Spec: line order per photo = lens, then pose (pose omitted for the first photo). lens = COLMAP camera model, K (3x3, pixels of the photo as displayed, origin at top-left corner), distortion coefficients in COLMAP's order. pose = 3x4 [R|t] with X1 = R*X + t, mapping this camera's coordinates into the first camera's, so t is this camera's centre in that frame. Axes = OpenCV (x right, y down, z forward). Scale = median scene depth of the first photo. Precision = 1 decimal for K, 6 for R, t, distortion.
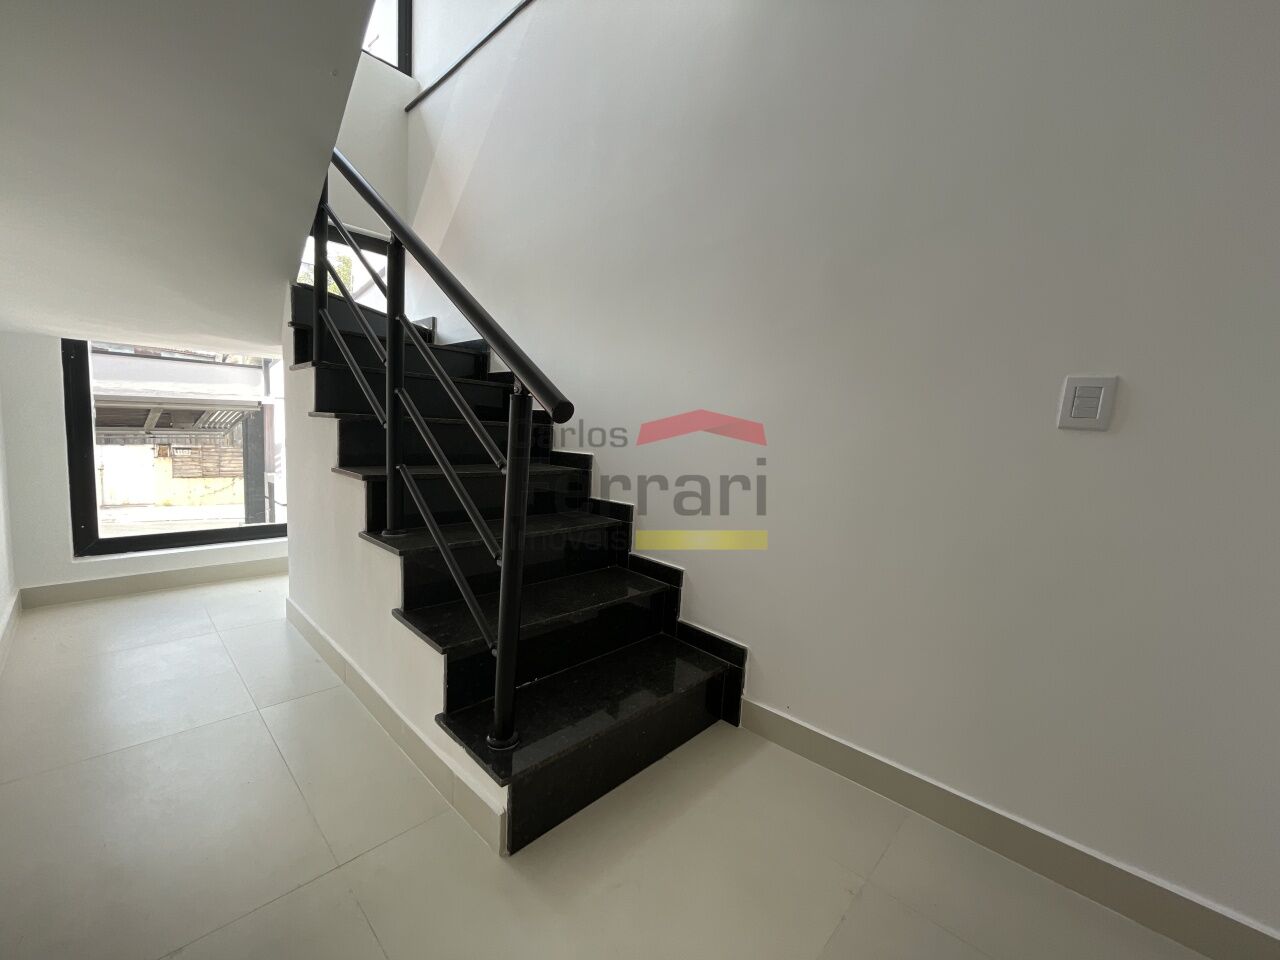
lens RADIAL K [[516.1, 0, 640.7], [0, 516.1, 485.9], [0, 0, 1]] dist [-0.004115, -0.000593]
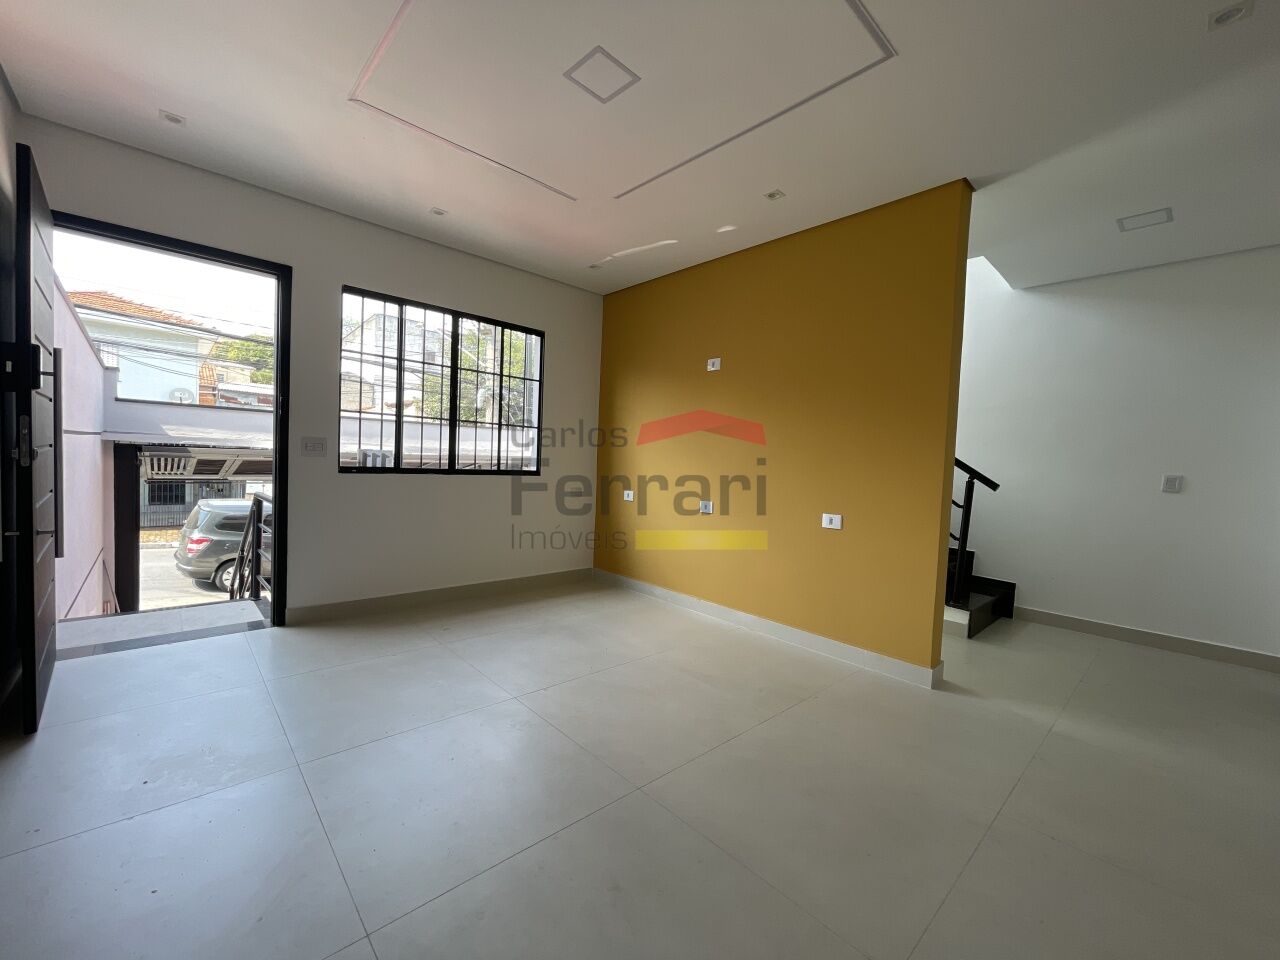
lens RADIAL K [[516.1, 0, 640.7], [0, 516.1, 485.9], [0, 0, 1]] dist [-0.004115, -0.000593]
pose [[0.998133, -0.005157, -0.060854, -1.133358], [0.001661, 0.998352, -0.057366, 0.009411], [0.061050, 0.057158, 0.996497, -1.207695]]
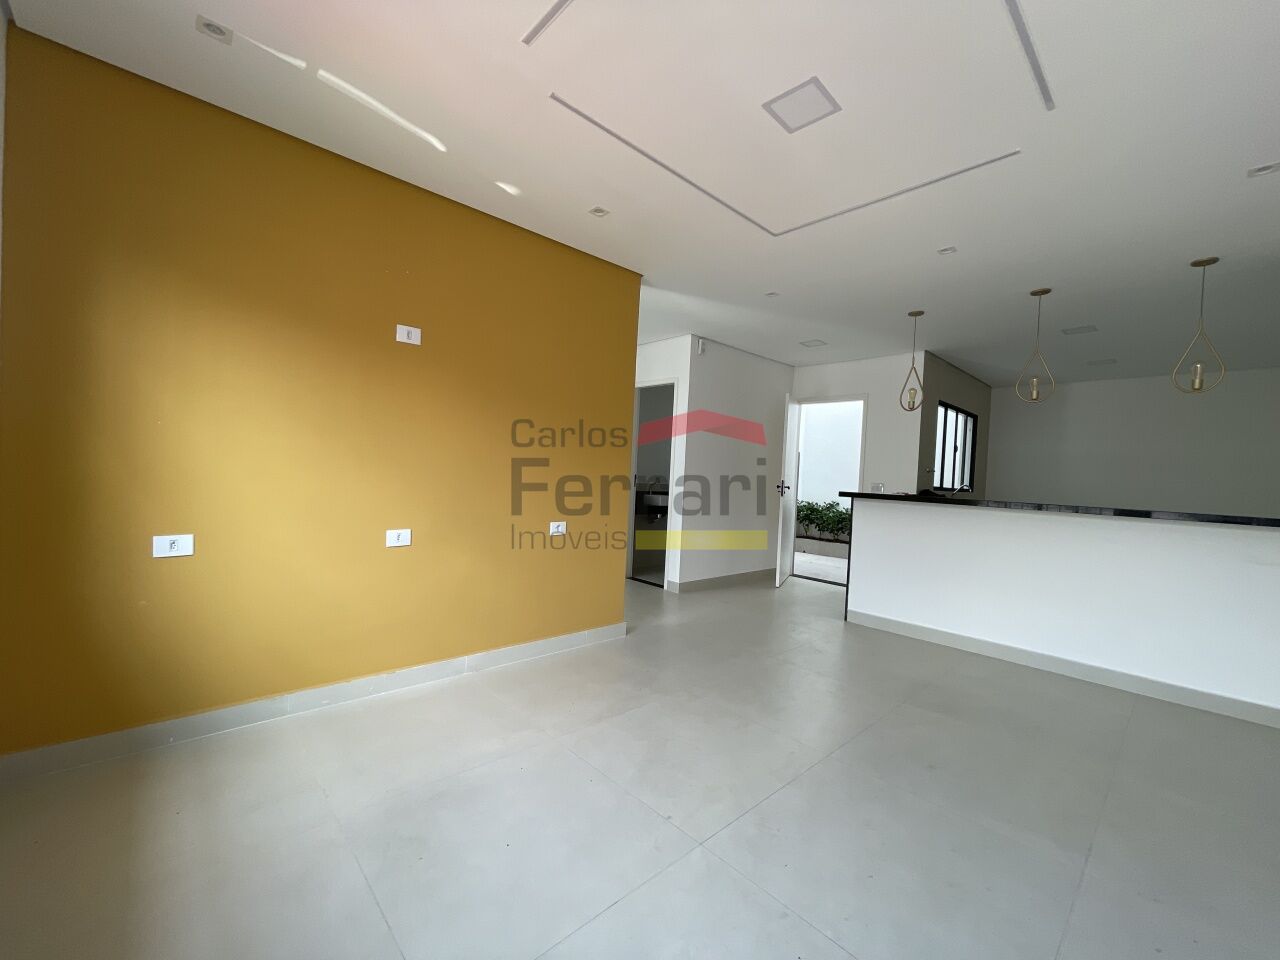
lens RADIAL K [[516.1, 0, 640.7], [0, 516.1, 485.9], [0, 0, 1]] dist [-0.004115, -0.000593]
pose [[0.070210, -0.067935, 0.995216, -2.254611], [0.080320, 0.994824, 0.062242, -0.181168], [-0.994293, 0.075566, 0.075303, -0.044408]]
